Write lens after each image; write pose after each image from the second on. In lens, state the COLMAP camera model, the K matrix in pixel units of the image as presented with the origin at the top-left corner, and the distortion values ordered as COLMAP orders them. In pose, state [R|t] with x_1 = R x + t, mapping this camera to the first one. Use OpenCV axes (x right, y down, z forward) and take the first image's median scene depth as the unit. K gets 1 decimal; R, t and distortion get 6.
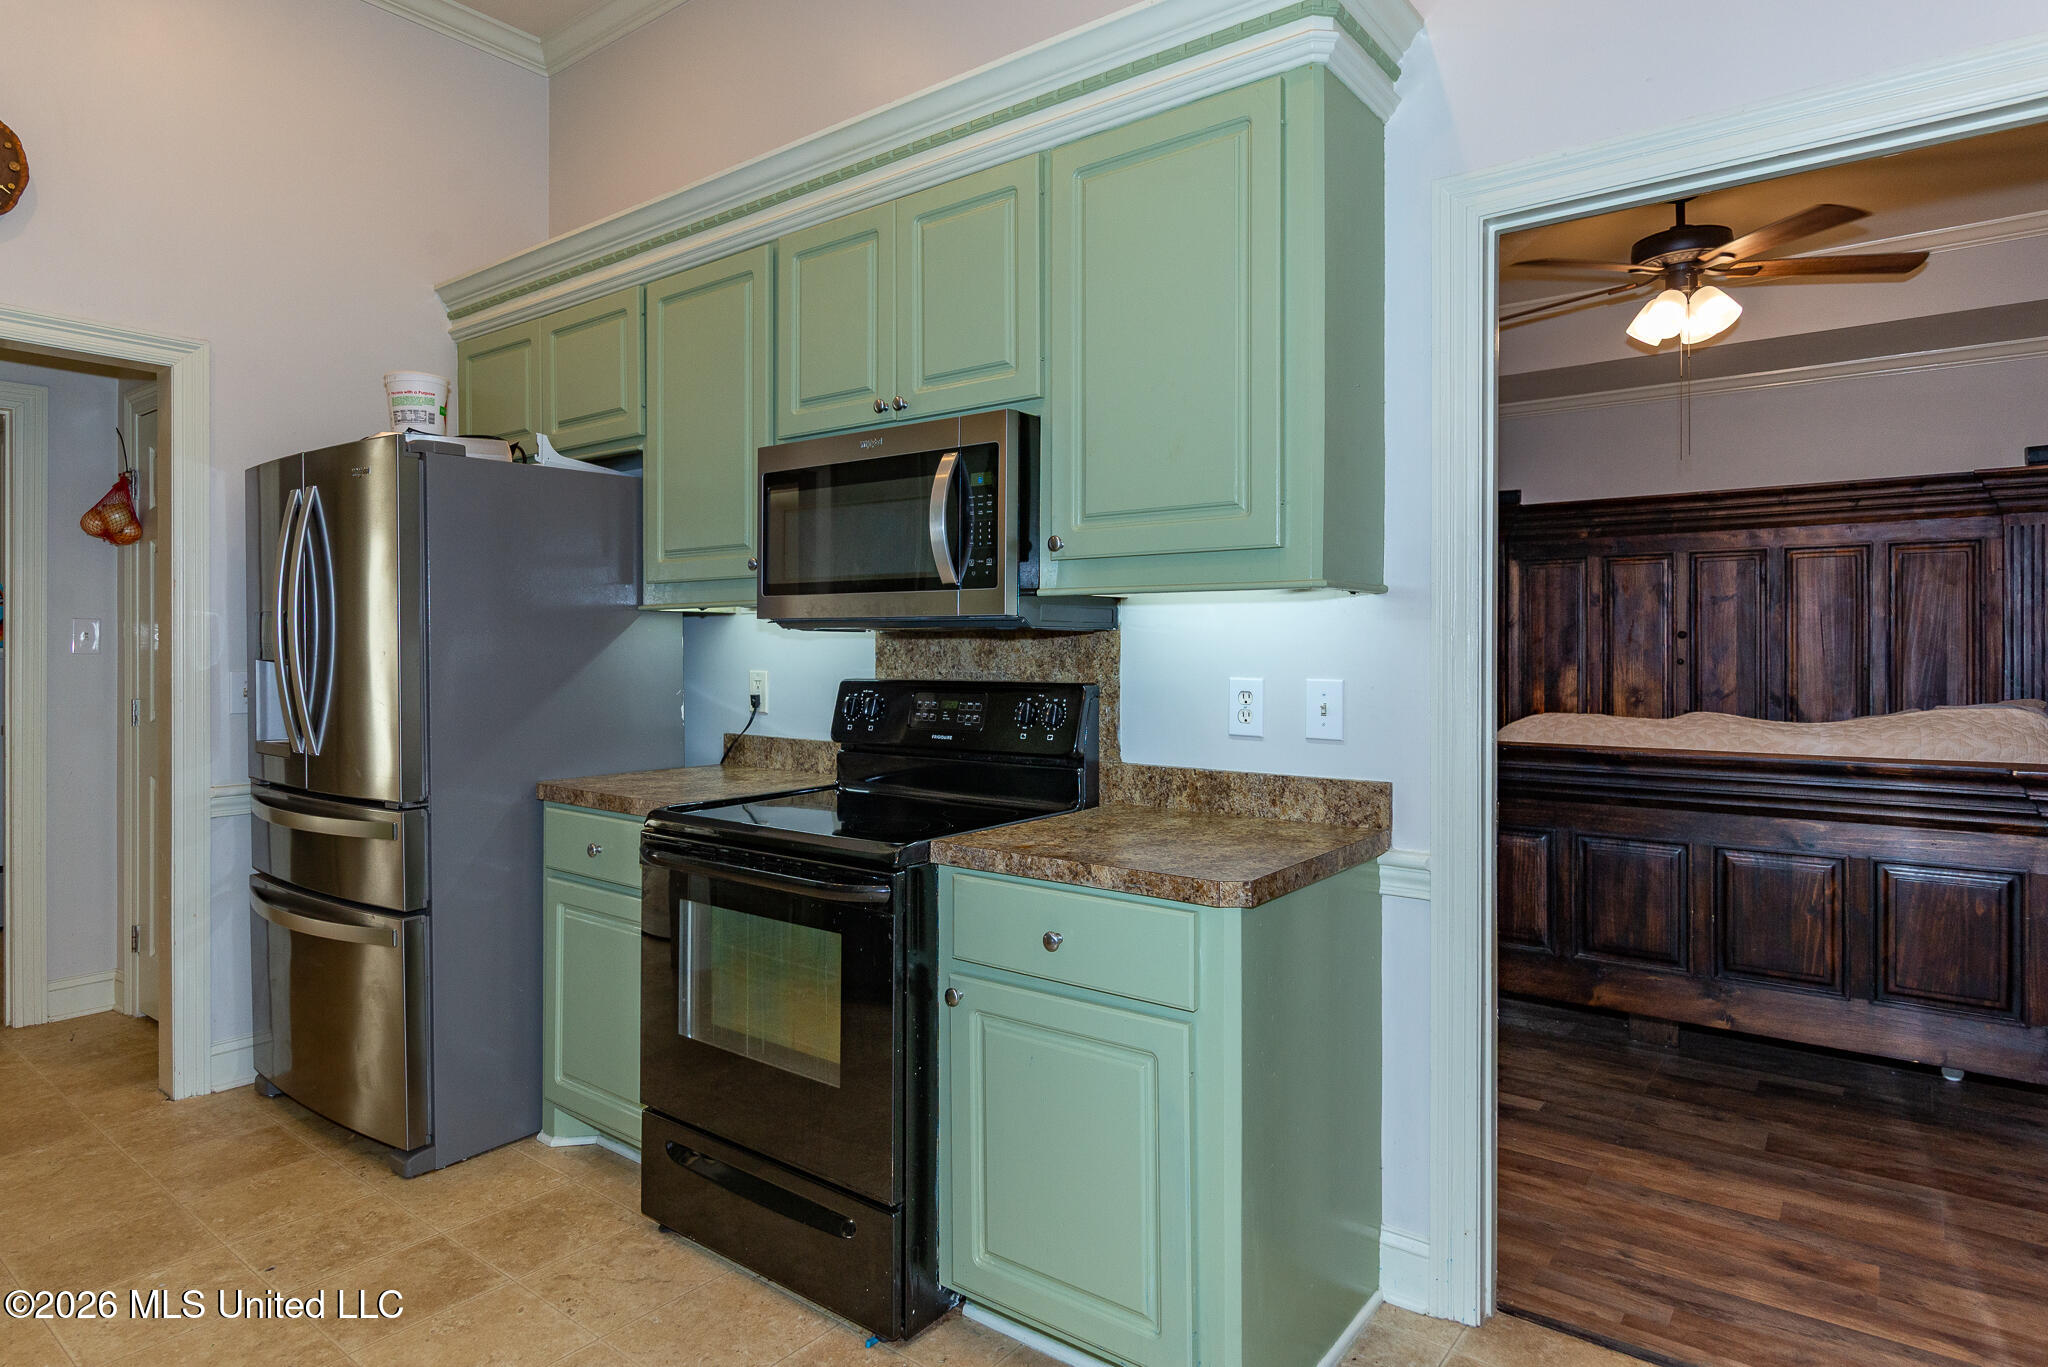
lens RADIAL K [[1153.4, 0, 1039.3], [0, 1153.4, 674.7], [0, 0, 1]] dist [0.000165, 0.000686]
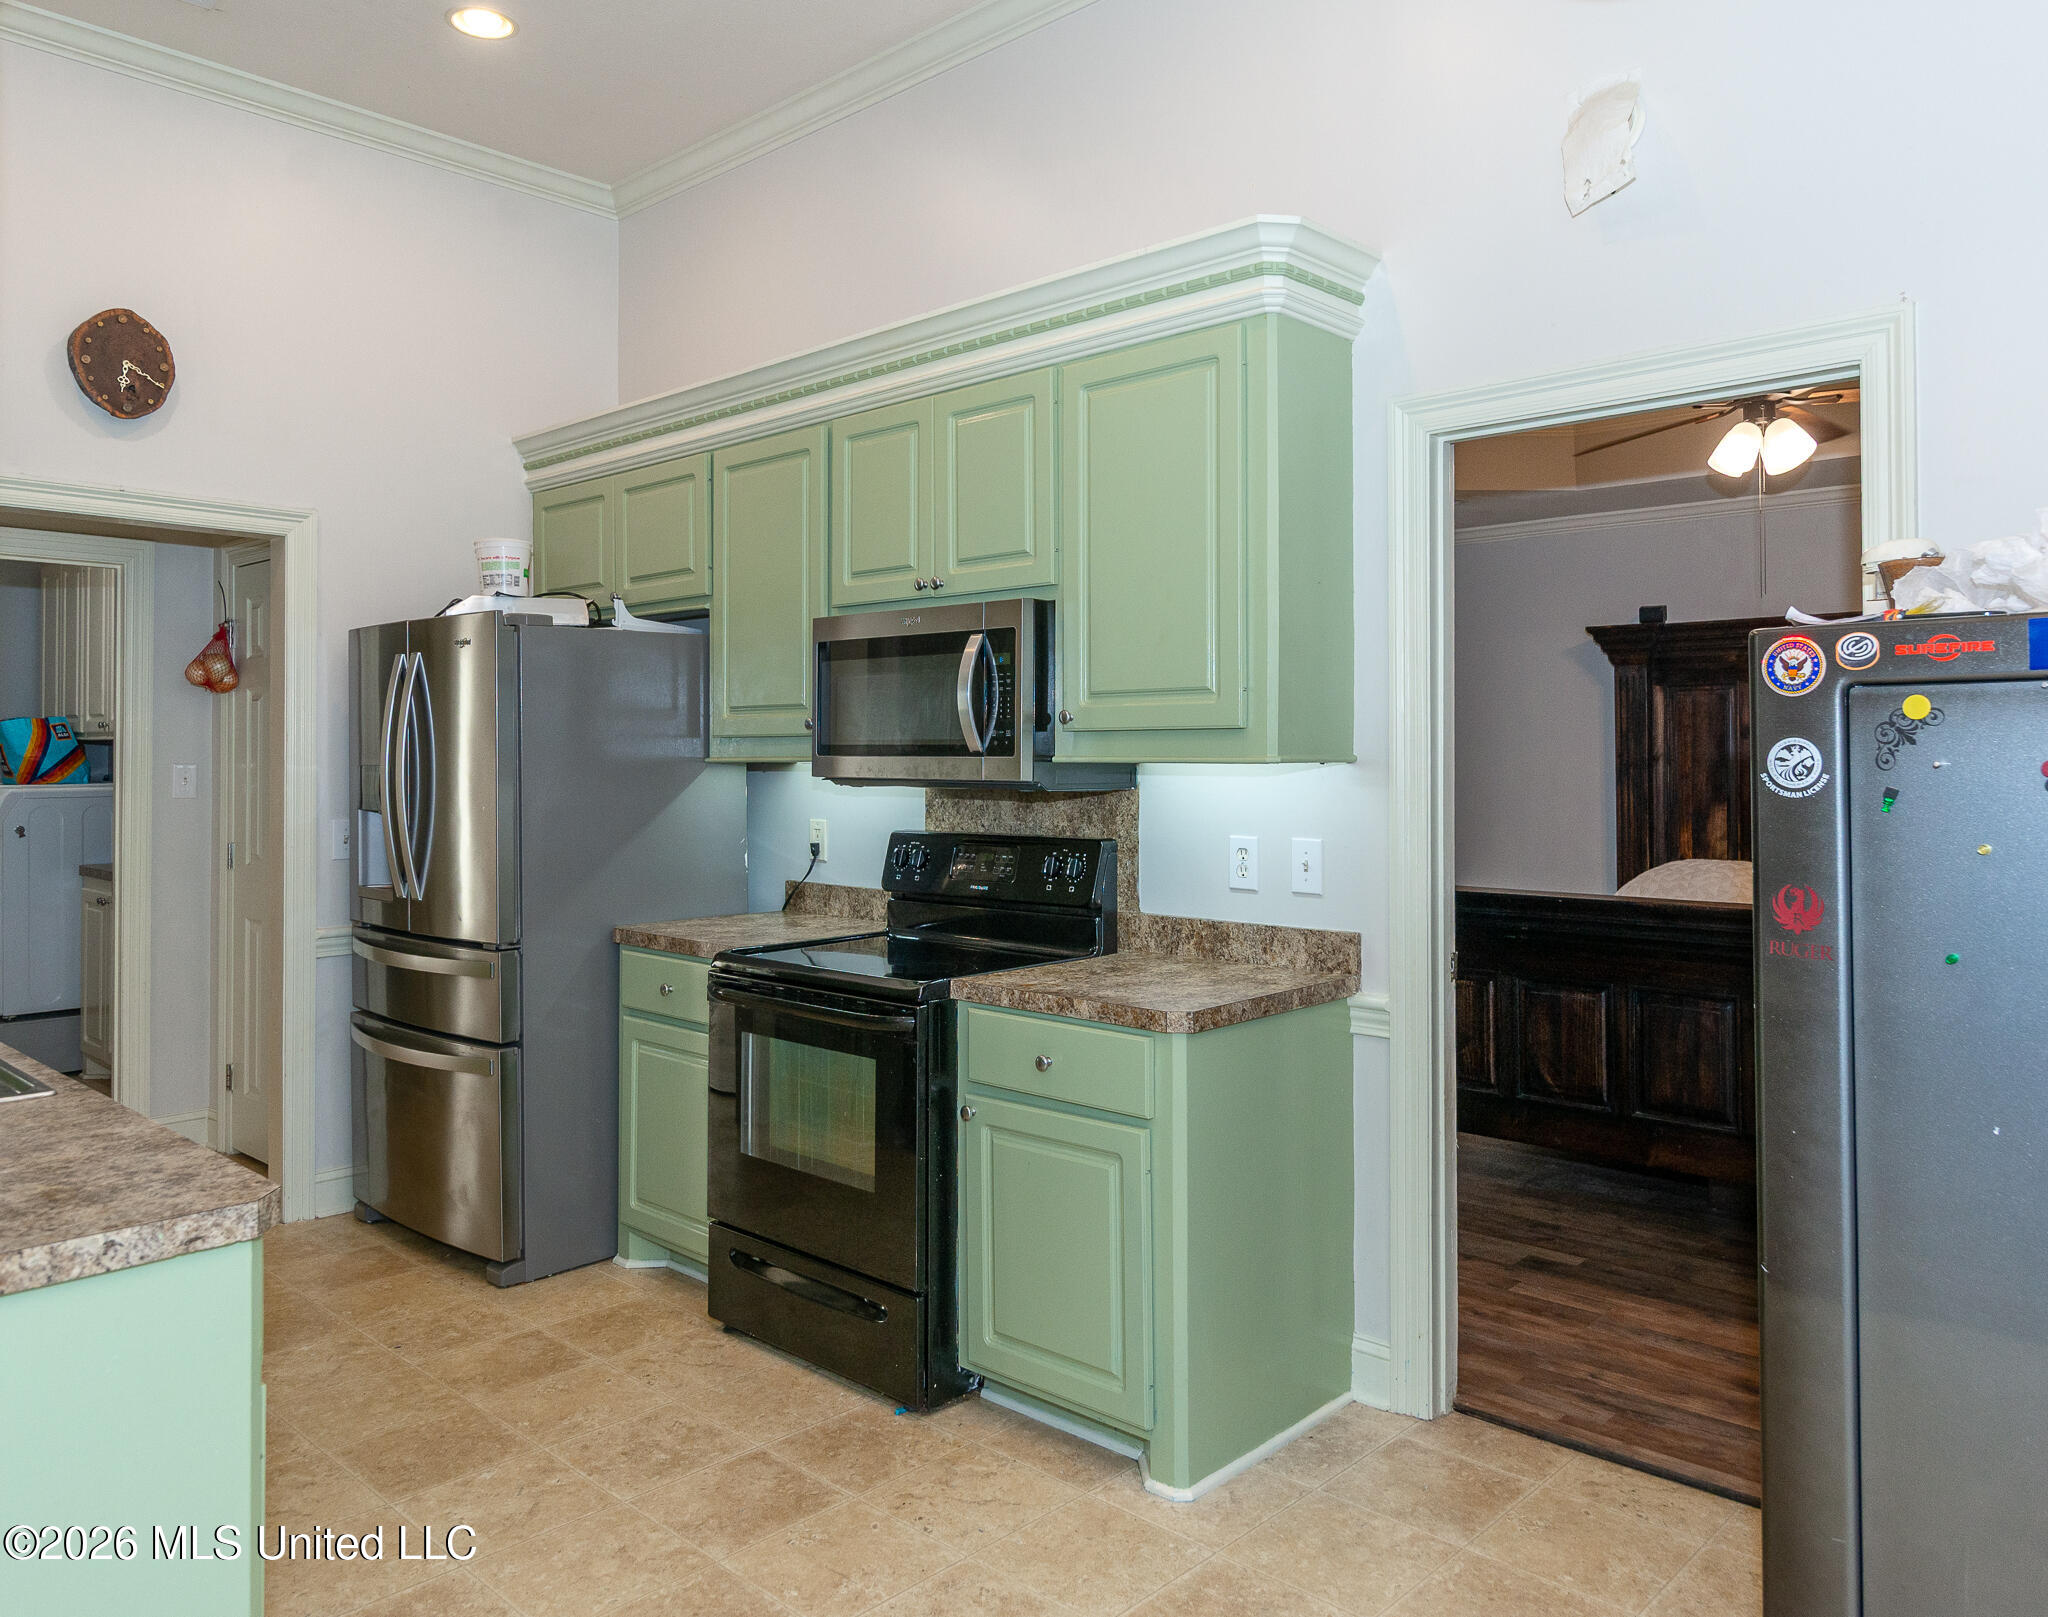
lens RADIAL K [[1546.9, 0, 1018.2], [0, 1546.9, 756.7], [0, 0, 1]] dist [0.002094, -0.000094]
pose [[0.991440, -0.005687, -0.130441, 0.135720], [0.002951, 0.999772, -0.021157, -0.035905], [0.130531, 0.020591, 0.991230, -0.411039]]
